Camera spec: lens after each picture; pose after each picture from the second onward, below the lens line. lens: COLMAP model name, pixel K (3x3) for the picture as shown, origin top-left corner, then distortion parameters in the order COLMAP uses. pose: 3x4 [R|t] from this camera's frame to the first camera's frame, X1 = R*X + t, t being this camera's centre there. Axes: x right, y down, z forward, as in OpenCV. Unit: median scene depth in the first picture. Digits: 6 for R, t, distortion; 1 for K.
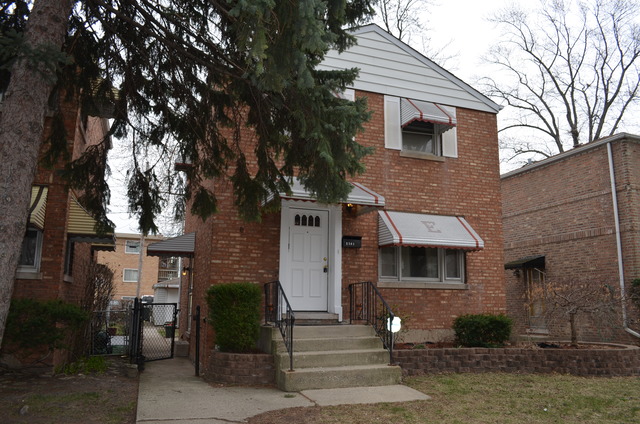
lens RADIAL K [[501.3, 0, 320.0], [0, 501.3, 212.0], [0, 0, 1]] dist [-0.080384, 0.003092]
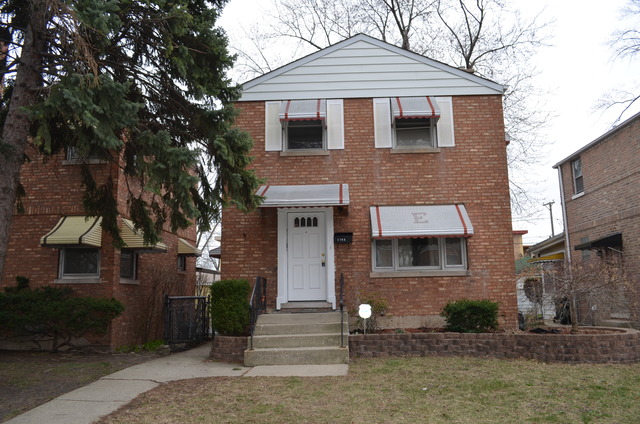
lens RADIAL K [[501.3, 0, 320.0], [0, 501.3, 212.0], [0, 0, 1]] dist [-0.080384, 0.003092]
pose [[0.927387, -0.088936, -0.363377, 0.418484], [0.094895, 0.995486, -0.001459, -0.000789], [0.361867, -0.033129, 0.931641, -0.051580]]
